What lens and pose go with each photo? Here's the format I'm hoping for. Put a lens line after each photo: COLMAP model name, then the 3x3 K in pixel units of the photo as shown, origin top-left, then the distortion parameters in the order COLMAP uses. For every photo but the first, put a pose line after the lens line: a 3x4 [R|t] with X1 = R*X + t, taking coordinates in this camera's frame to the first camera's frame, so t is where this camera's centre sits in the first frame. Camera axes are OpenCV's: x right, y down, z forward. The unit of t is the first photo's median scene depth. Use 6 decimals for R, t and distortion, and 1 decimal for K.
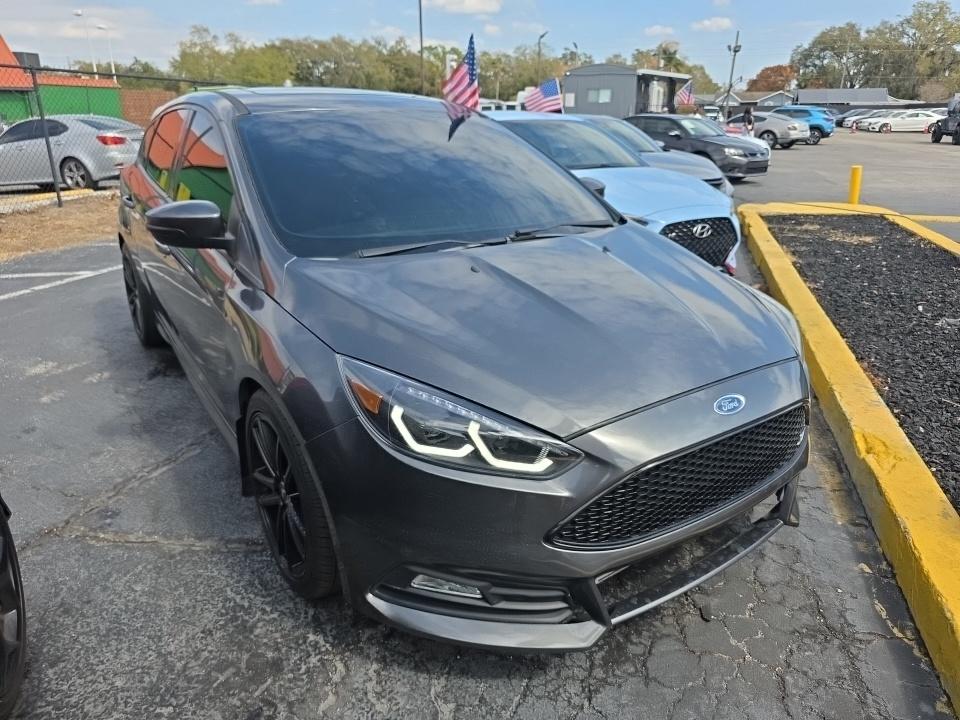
lens RADIAL K [[647.1, 0, 513.2], [0, 647.1, 360.3], [0, 0, 1]] dist [0.023720, -0.023943]
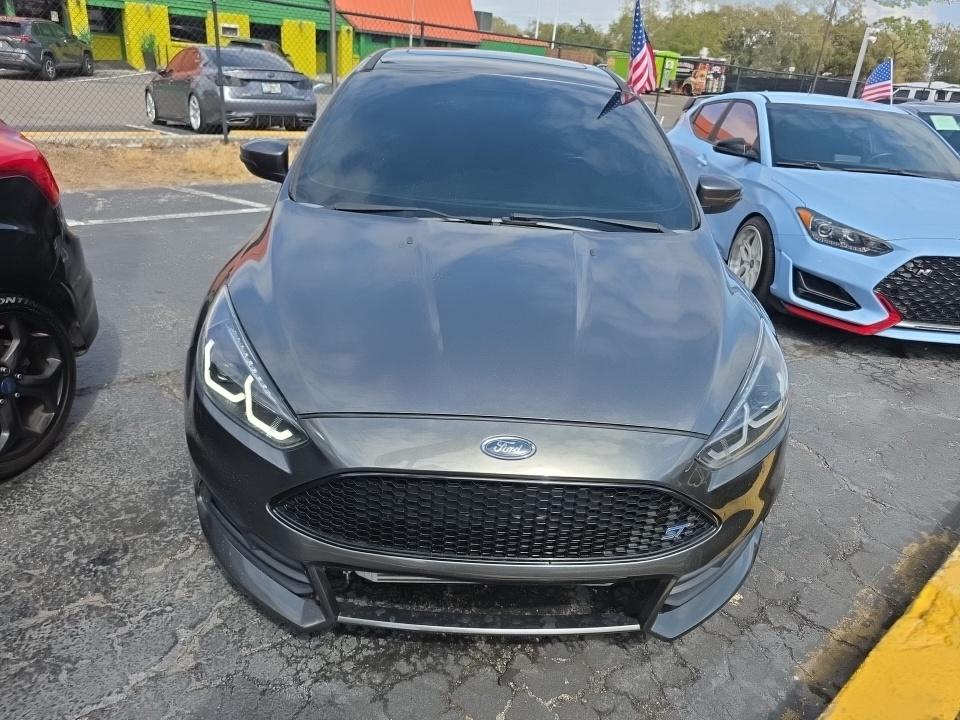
lens RADIAL K [[647.1, 0, 482.1], [0, 647.1, 360.2], [0, 0, 1]] dist [0.023720, -0.023943]
pose [[0.833217, 0.280508, -0.476513, 0.638548], [-0.261239, 0.959228, 0.107873, -0.118067], [0.487344, 0.034602, 0.872524, 0.230858]]
